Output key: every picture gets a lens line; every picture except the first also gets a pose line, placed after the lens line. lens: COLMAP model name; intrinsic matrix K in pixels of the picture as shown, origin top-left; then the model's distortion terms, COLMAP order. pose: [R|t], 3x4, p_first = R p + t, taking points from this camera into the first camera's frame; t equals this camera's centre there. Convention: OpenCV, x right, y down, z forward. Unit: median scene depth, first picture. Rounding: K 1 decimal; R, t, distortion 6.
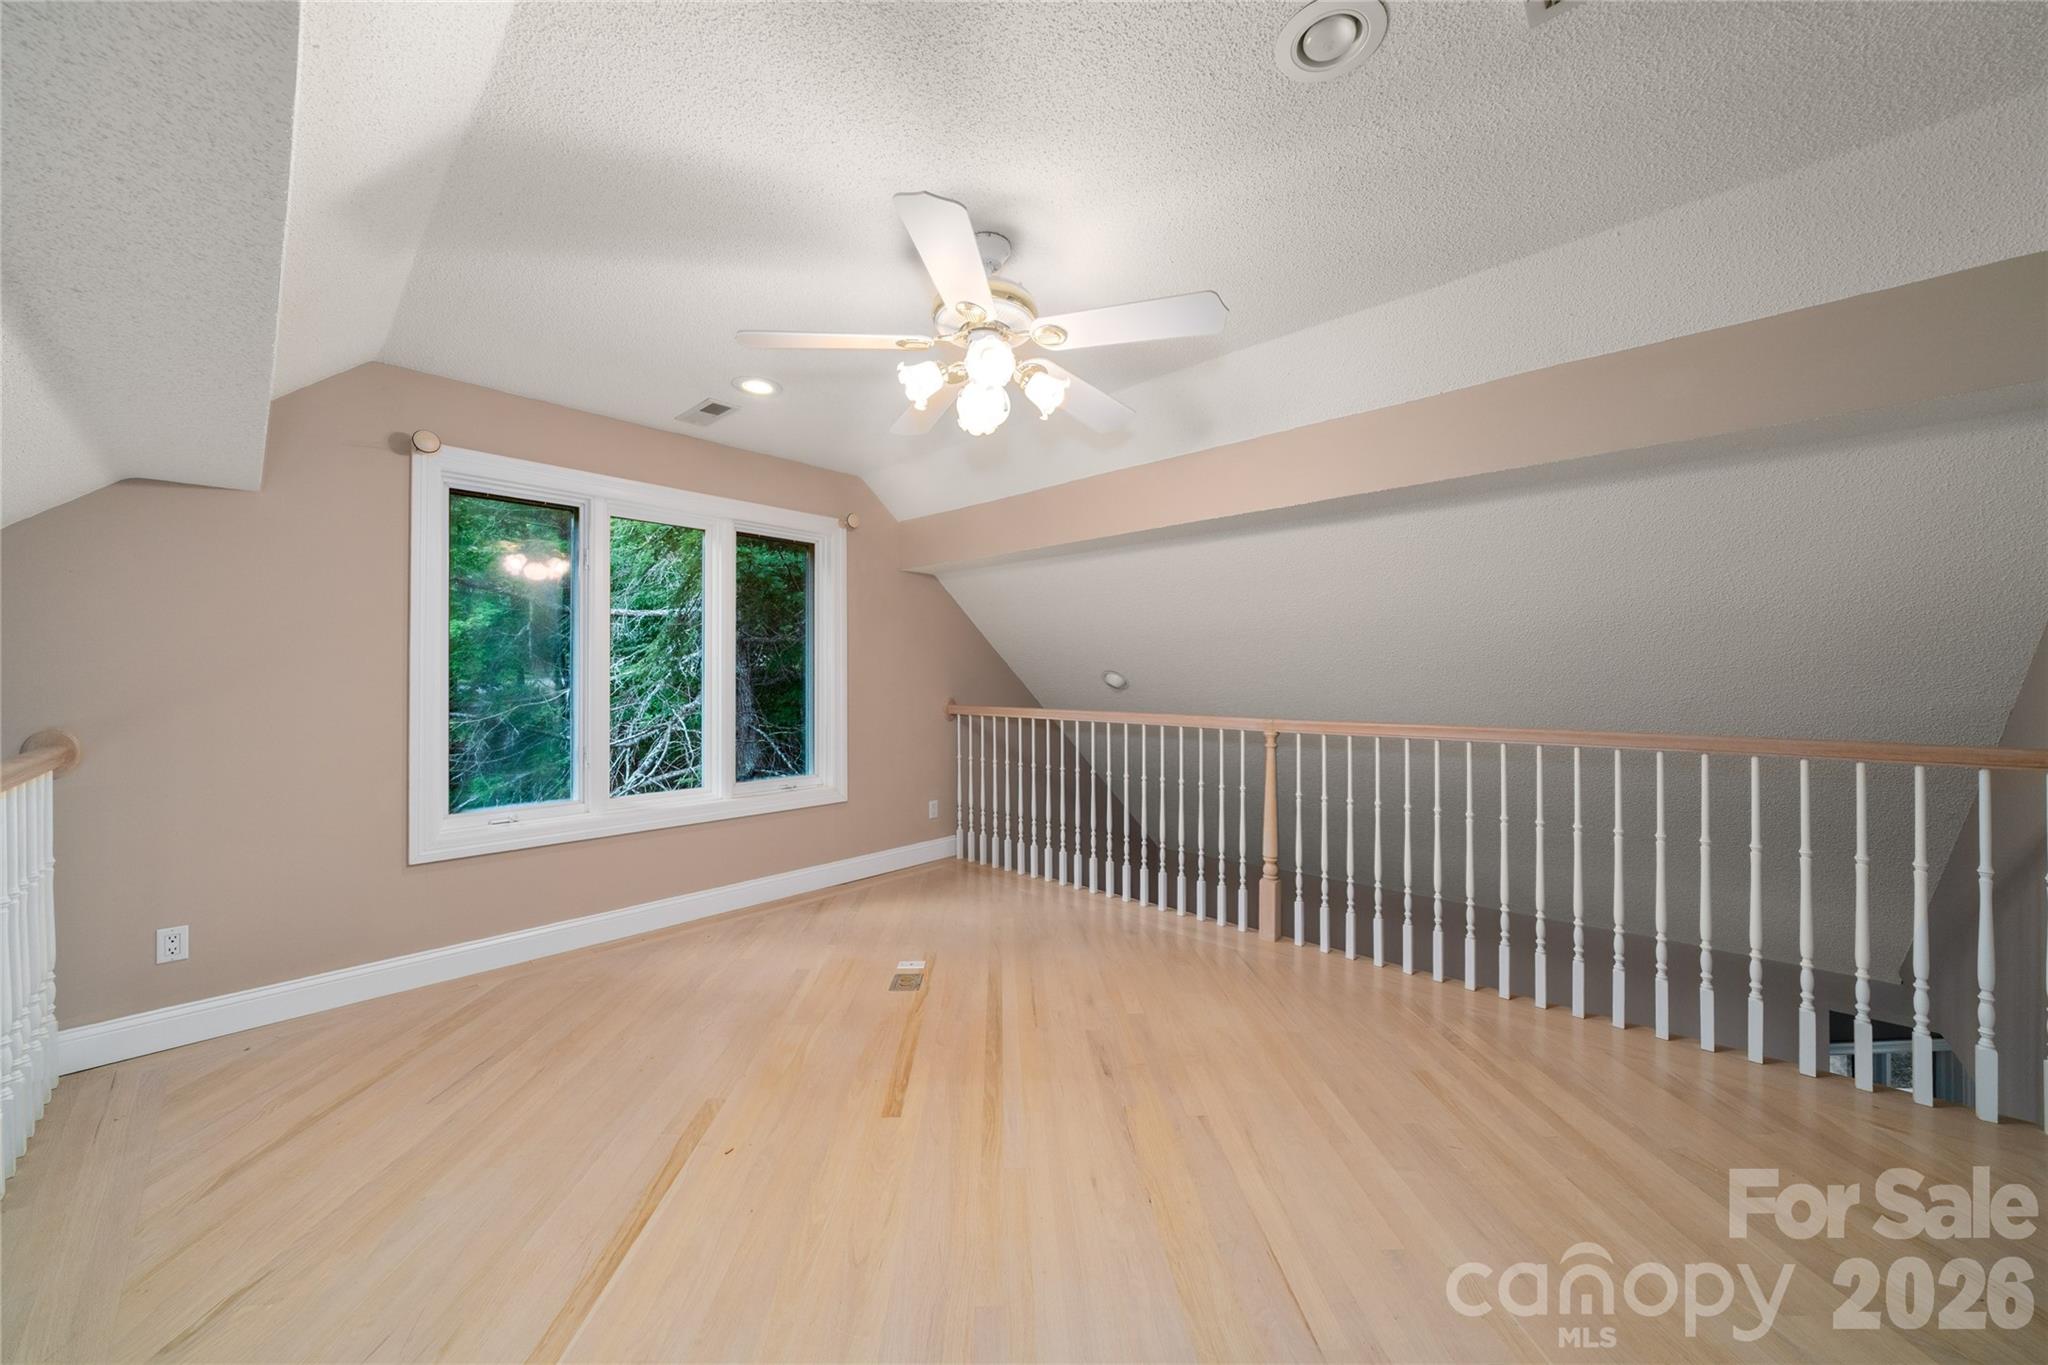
lens RADIAL K [[708.9, 0, 1024.8], [0, 708.9, 668.5], [0, 0, 1]] dist [-0.006248, -0.000085]
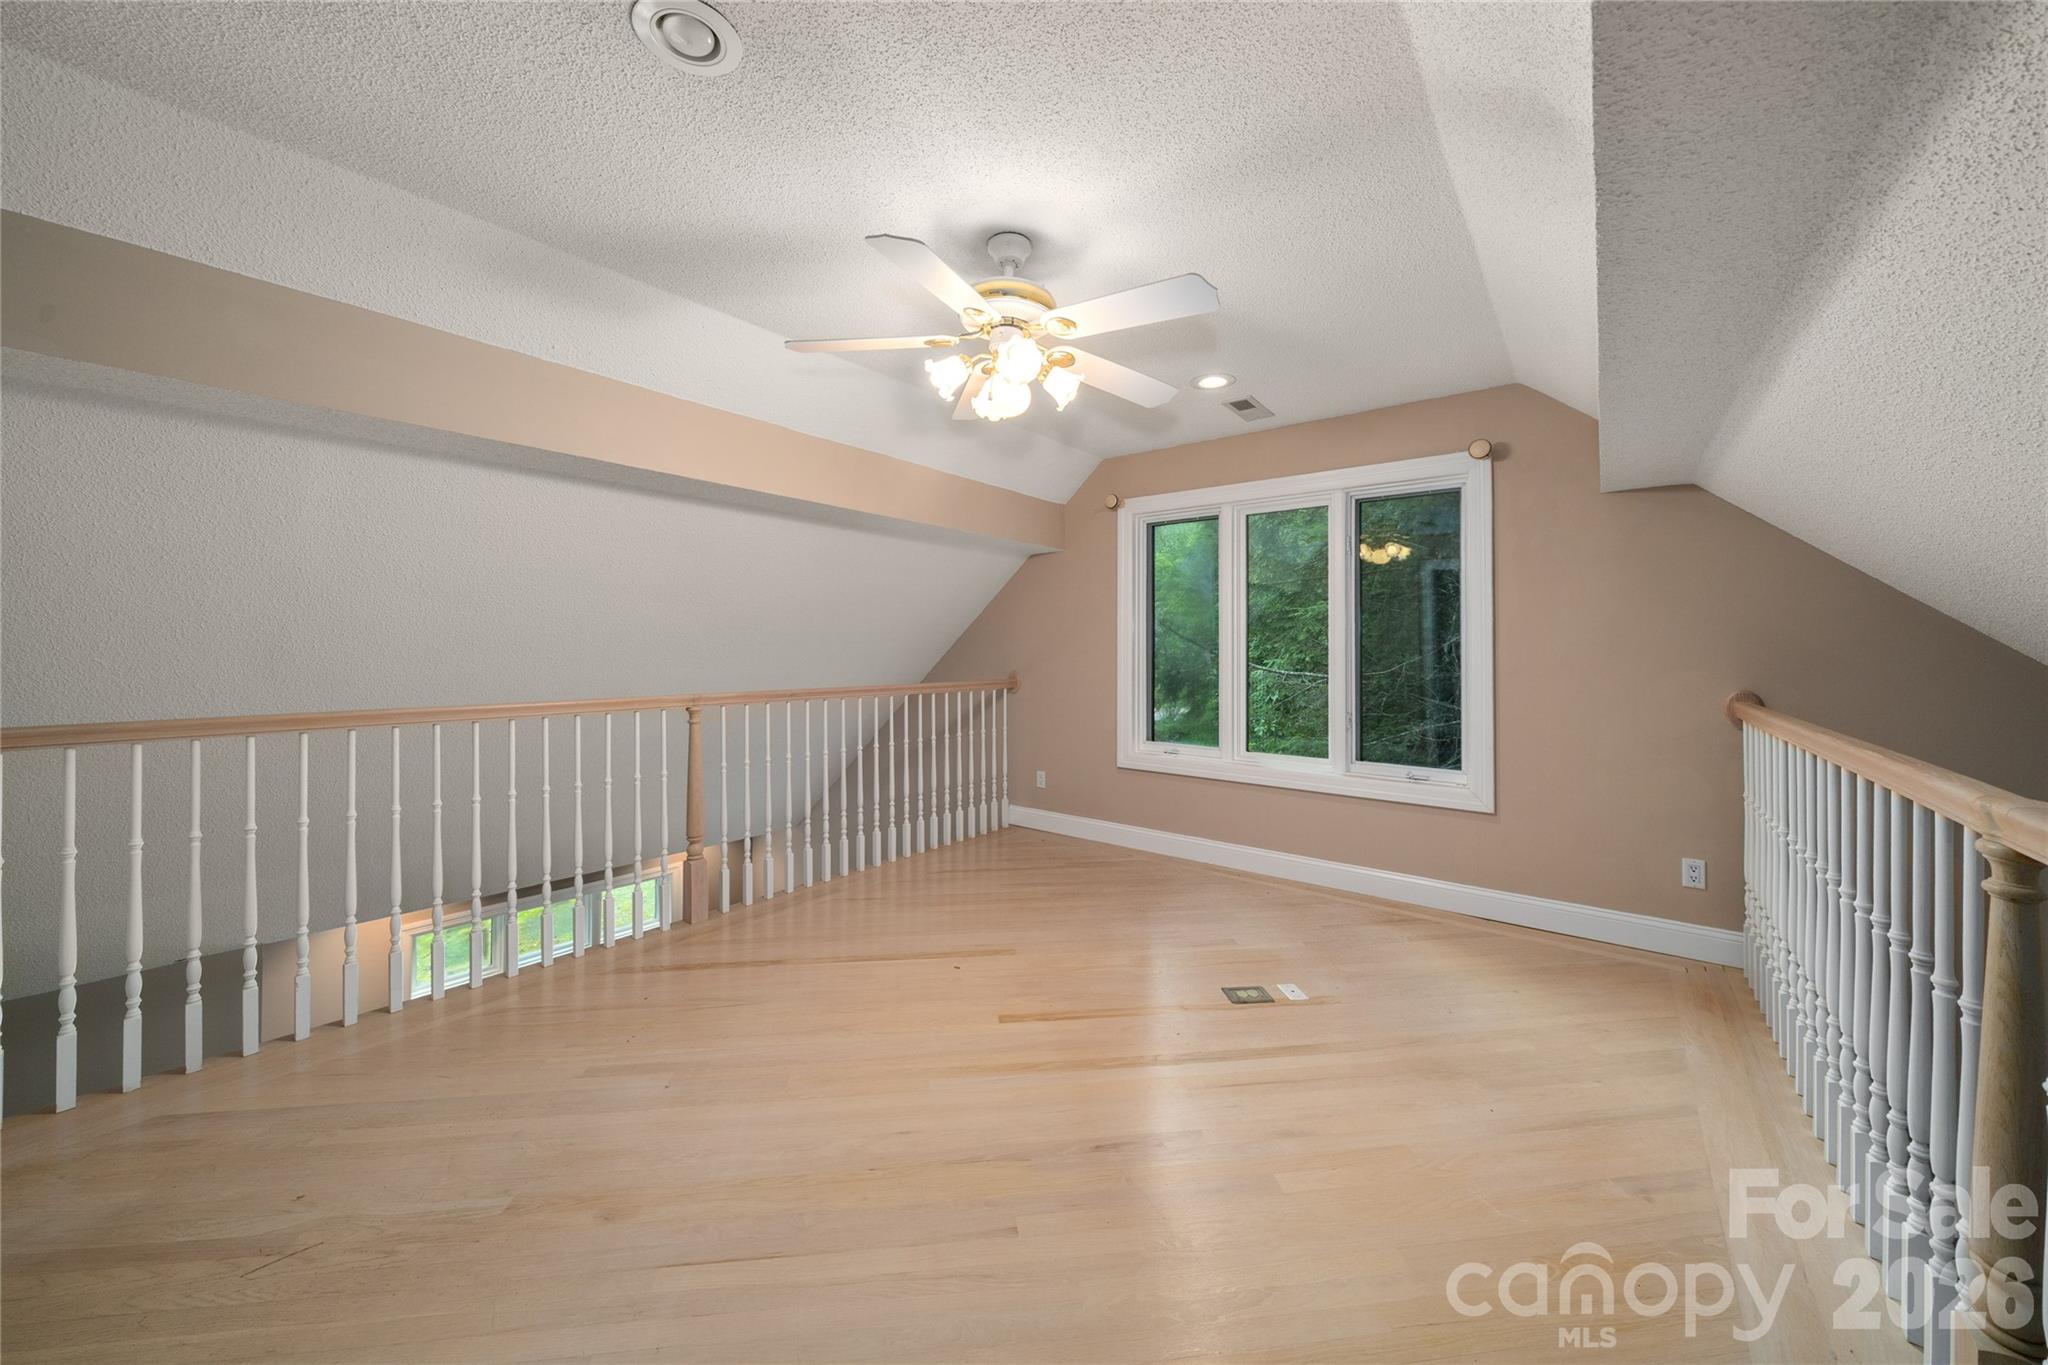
lens RADIAL K [[708.9, 0, 1031.5], [0, 708.9, 647.1], [0, 0, 1]] dist [-0.006248, -0.000085]
pose [[0.105675, 0.004923, -0.994388, 0.531662], [0.001876, 0.999985, 0.005150, 0.003227], [0.994399, -0.002410, 0.105665, 0.499381]]
